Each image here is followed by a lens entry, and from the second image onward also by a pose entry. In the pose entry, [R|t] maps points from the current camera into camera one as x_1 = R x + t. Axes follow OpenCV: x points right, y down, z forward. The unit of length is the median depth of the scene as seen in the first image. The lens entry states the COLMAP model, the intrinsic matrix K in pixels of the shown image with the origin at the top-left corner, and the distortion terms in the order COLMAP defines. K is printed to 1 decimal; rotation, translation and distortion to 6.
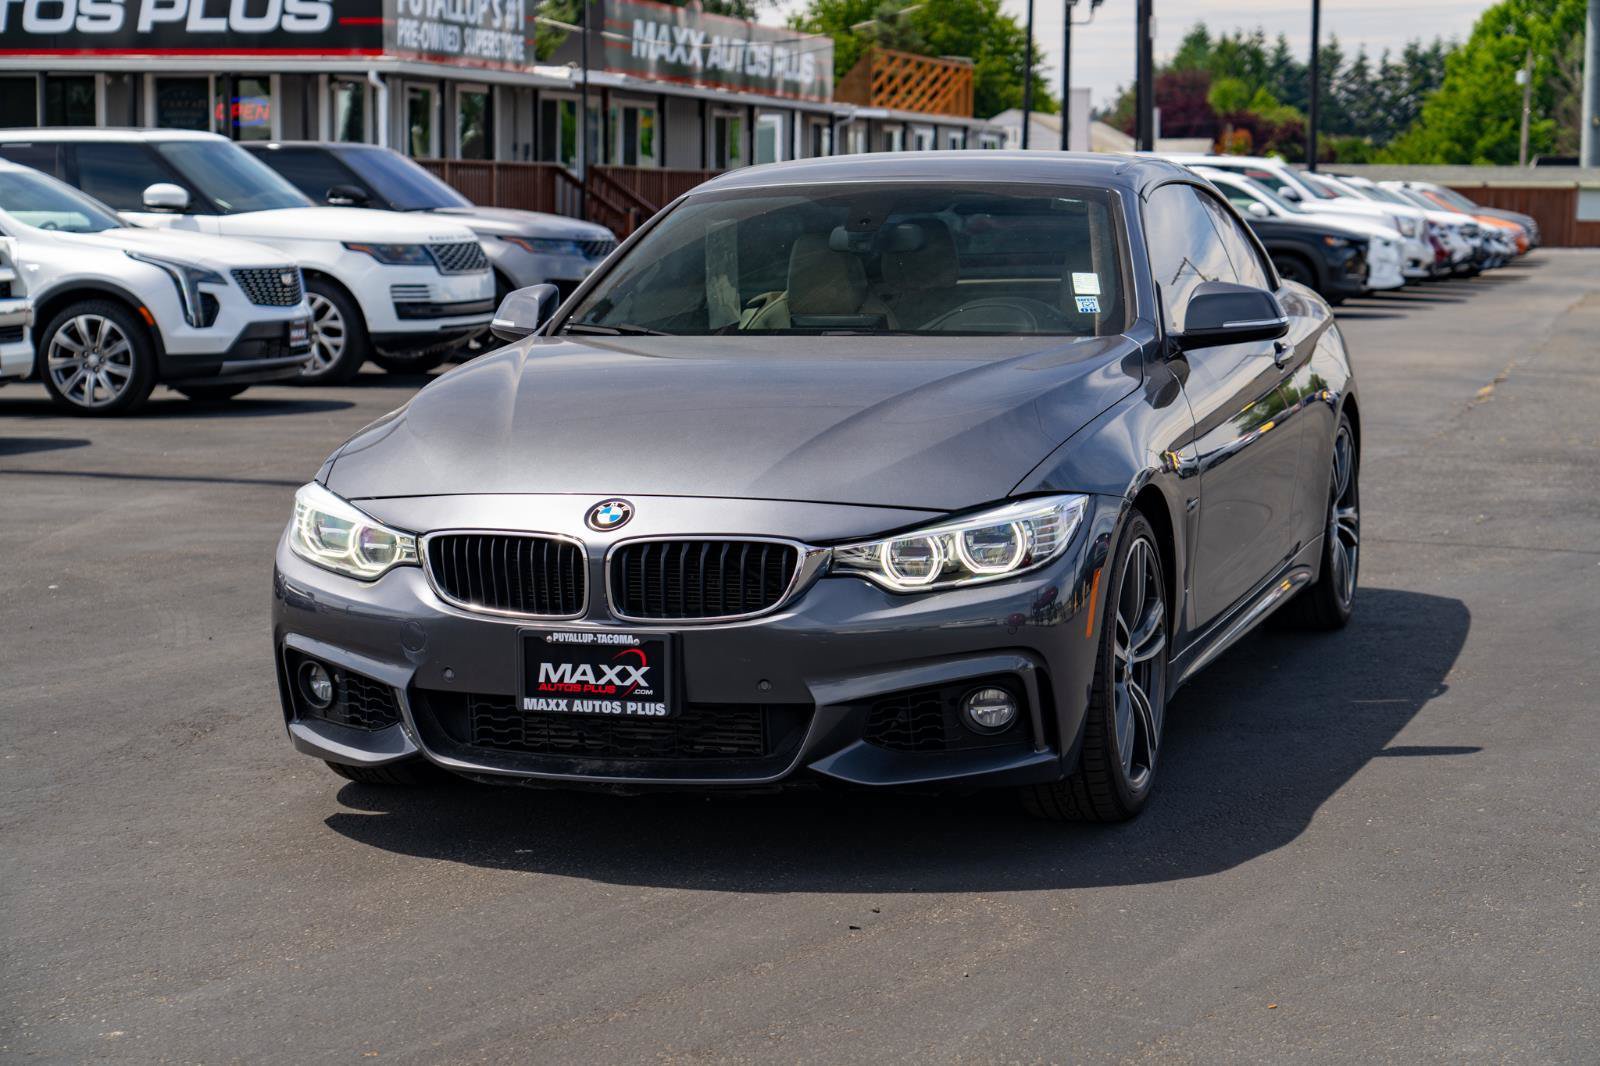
lens RADIAL K [[3208.6, 0, 799.1], [0, 3208.6, 632.2], [0, 0, 1]] dist [0.044772, 0.000000]
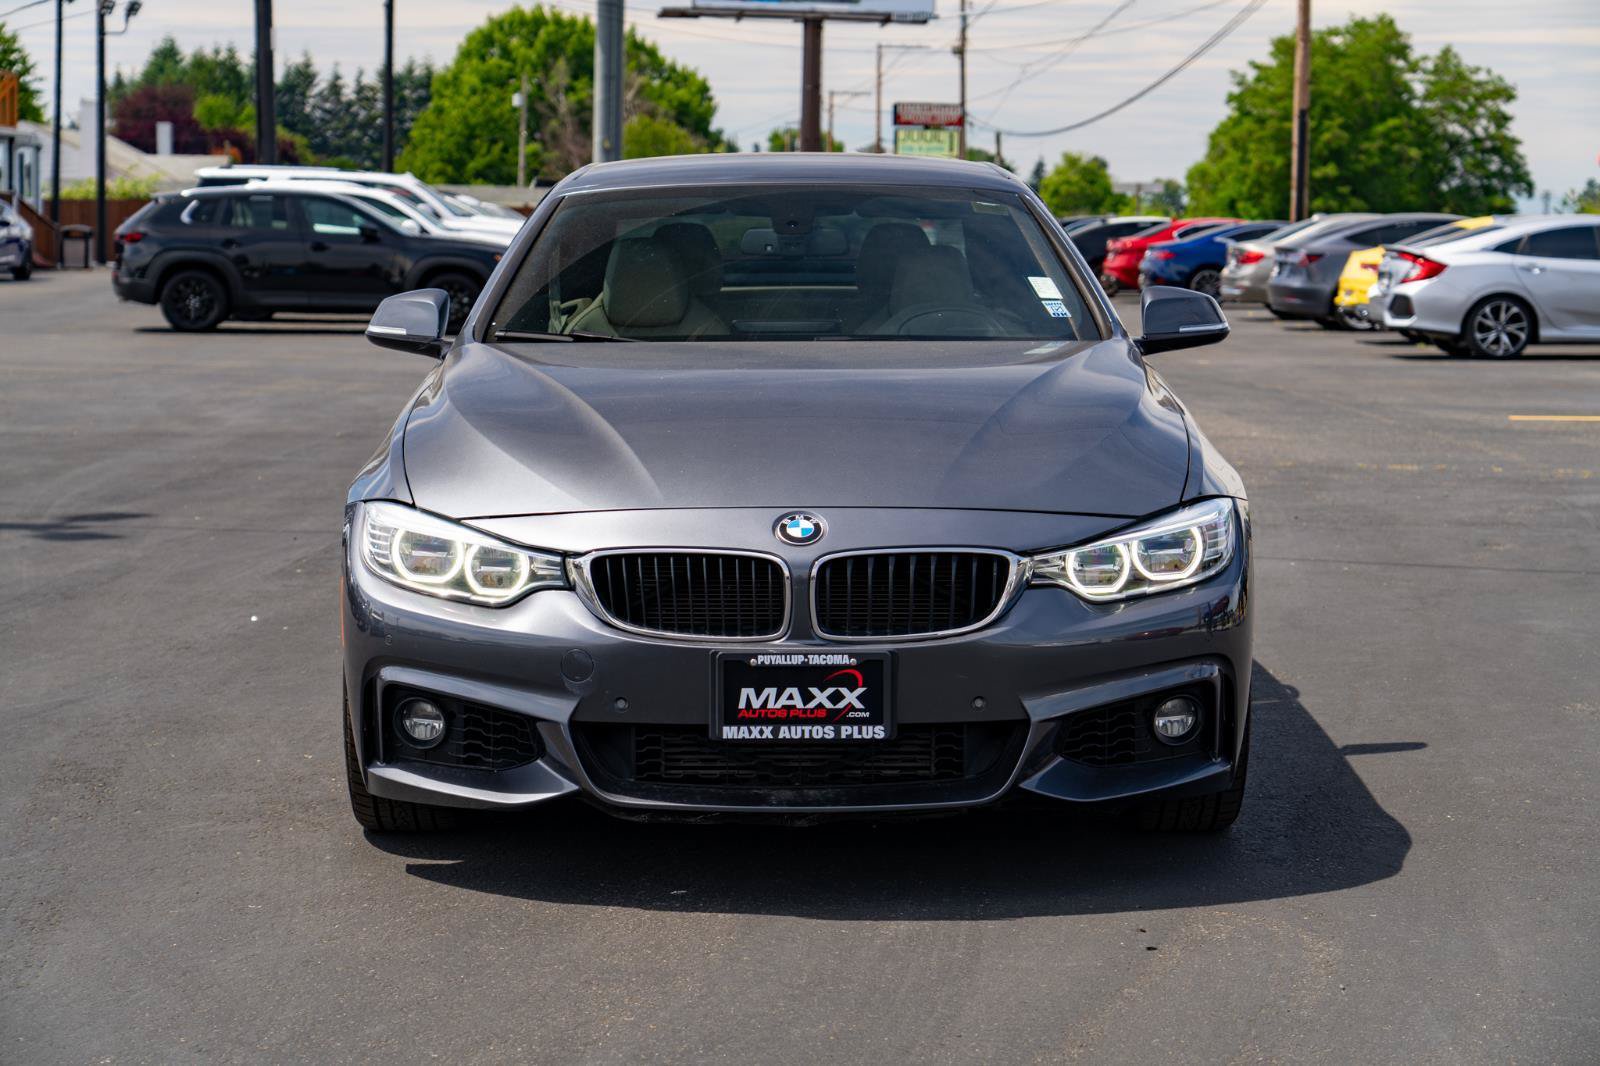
lens RADIAL K [[3208.6, 0, 799.3], [0, 3208.6, 755.1], [0, 0, 1]] dist [0.044772, 0.000000]
pose [[0.953334, -0.042165, 0.298957, -0.344768], [0.032750, 0.998799, 0.036437, -0.004552], [-0.300135, -0.024946, 0.953571, 0.096525]]
